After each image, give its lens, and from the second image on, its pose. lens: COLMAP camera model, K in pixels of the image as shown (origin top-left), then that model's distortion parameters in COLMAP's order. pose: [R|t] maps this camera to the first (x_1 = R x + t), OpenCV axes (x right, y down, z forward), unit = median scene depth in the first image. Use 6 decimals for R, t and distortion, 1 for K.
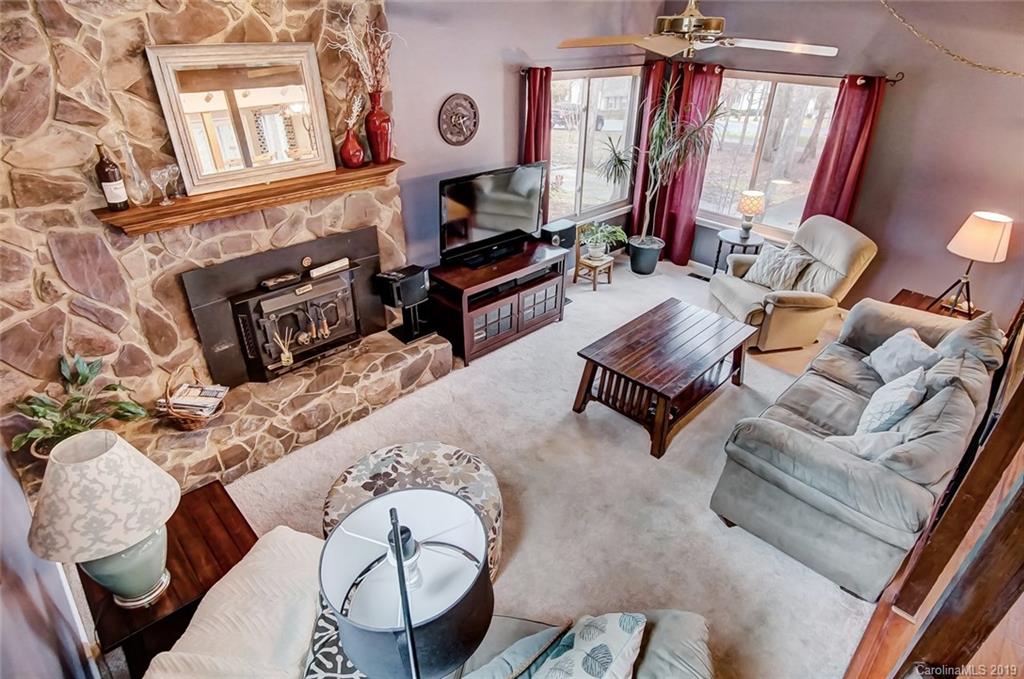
lens RADIAL K [[560.9, 0, 511.0], [0, 560.9, 337.9], [0, 0, 1]] dist [-0.017684, 0.003220]
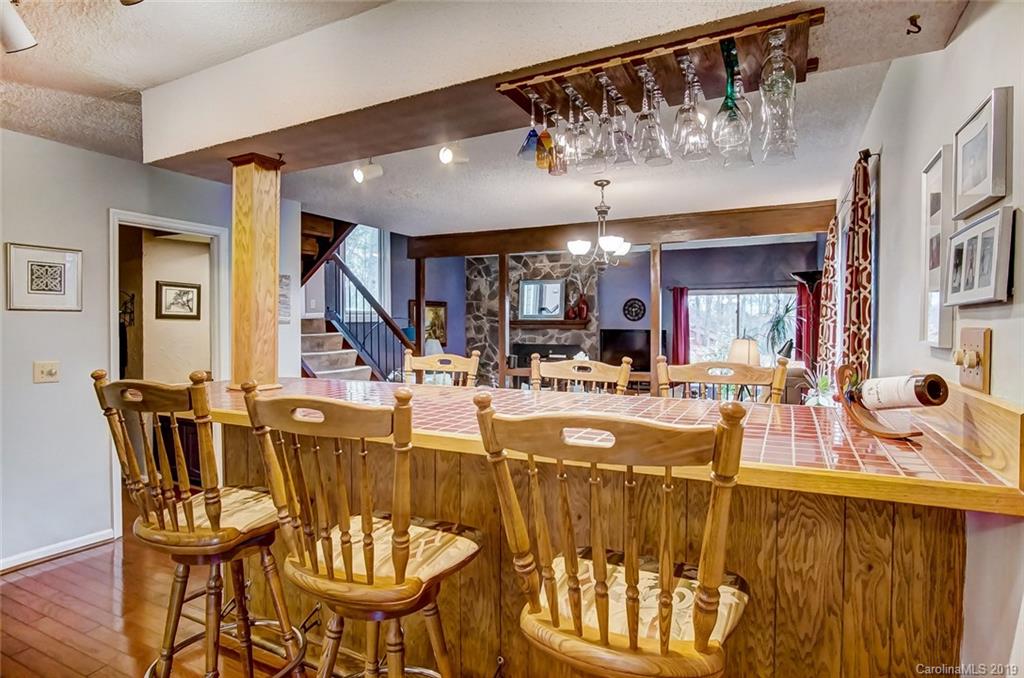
lens RADIAL K [[549.3, 0, 511.0], [0, 549.3, 334.2], [0, 0, 1]] dist [-0.018807, 0.001148]
pose [[0.309116, 0.005863, -0.951006, 2.436098], [-0.470336, 0.870071, -0.147515, 0.314451], [0.826578, 0.492892, 0.271710, 0.102837]]
